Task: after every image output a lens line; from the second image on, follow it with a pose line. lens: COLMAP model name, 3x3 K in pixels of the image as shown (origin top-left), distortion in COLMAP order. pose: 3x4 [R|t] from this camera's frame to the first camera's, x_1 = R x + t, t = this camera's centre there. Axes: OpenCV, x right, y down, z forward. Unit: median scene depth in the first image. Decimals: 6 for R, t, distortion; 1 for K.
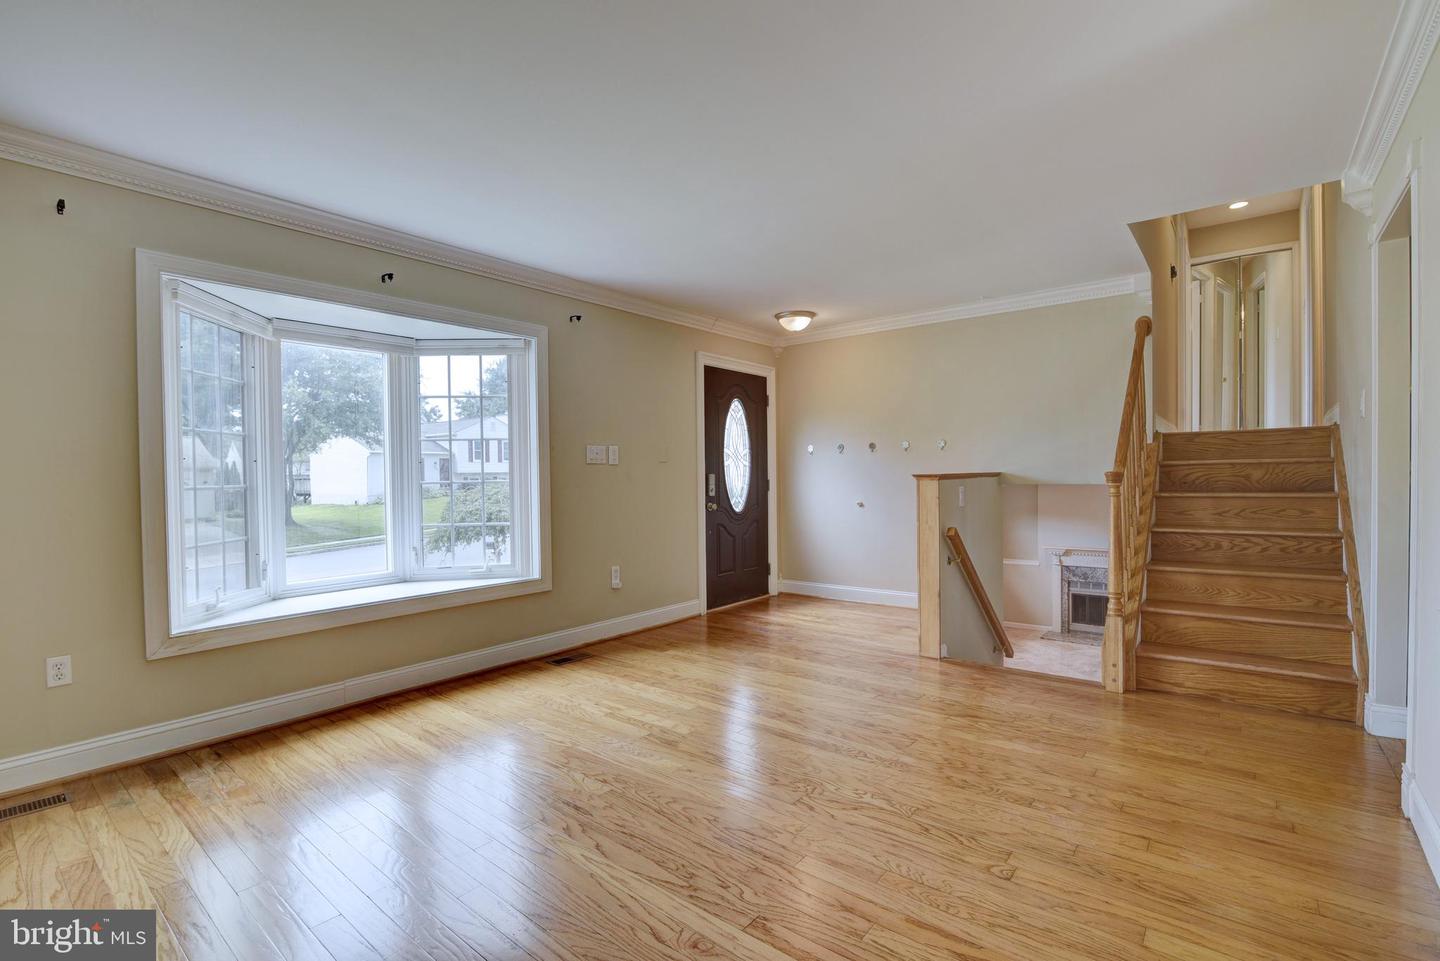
lens RADIAL K [[664.9, 0, 732.5], [0, 664.9, 484.8], [0, 0, 1]] dist [-0.023259, 0.000010]
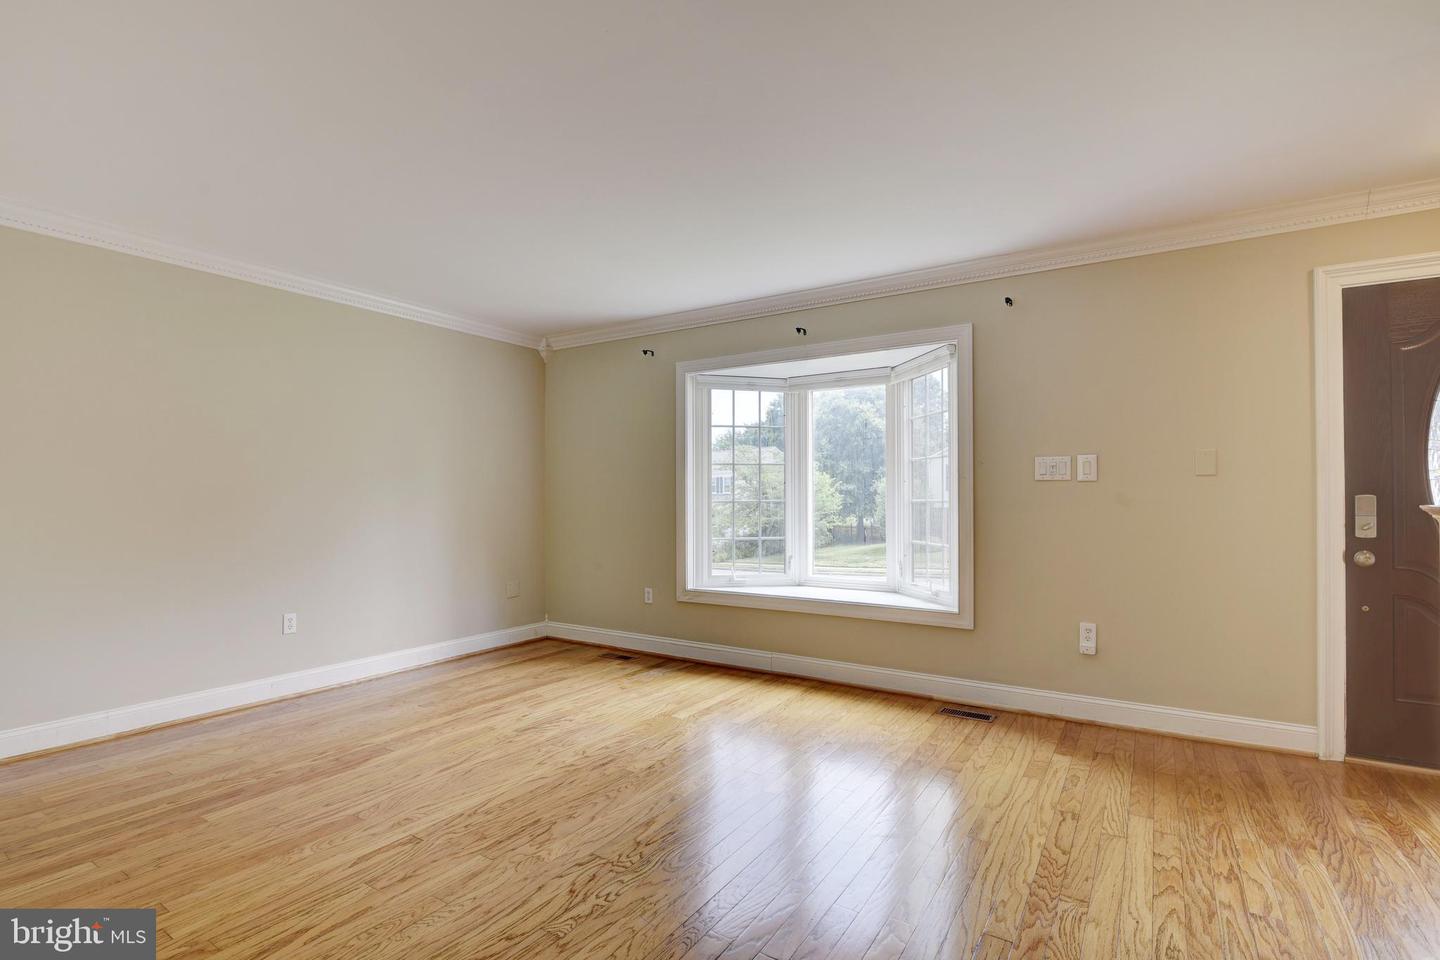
lens RADIAL K [[686.6, 0, 703.8], [0, 686.6, 487.2], [0, 0, 1]] dist [-0.023561, 0.002393]
pose [[0.077004, 0.001115, -0.997030, 0.724223], [-0.014262, 0.999898, 0.000016, -0.025144], [0.996929, 0.014219, 0.077012, 0.734315]]
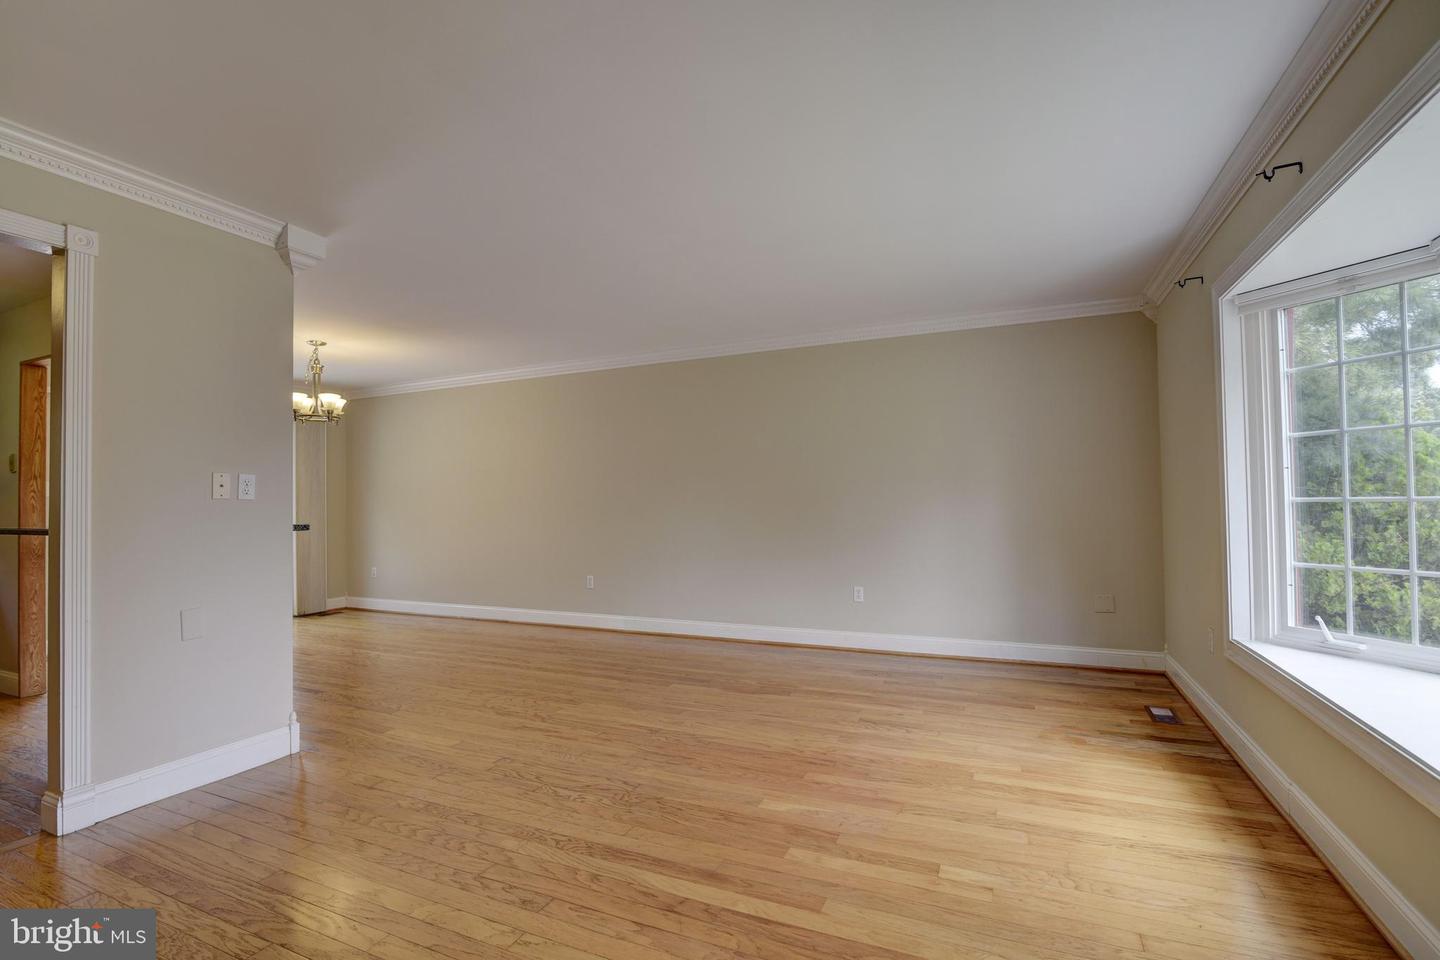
lens RADIAL K [[651.2, 0, 714.5], [0, 651.2, 487.1], [0, 0, 1]] dist [-0.021596, 0.000972]
pose [[-0.972310, 0.024029, -0.232456, 0.149244], [0.025100, 0.999684, -0.001652, -0.026592], [0.232343, -0.007441, -0.972605, 1.469013]]
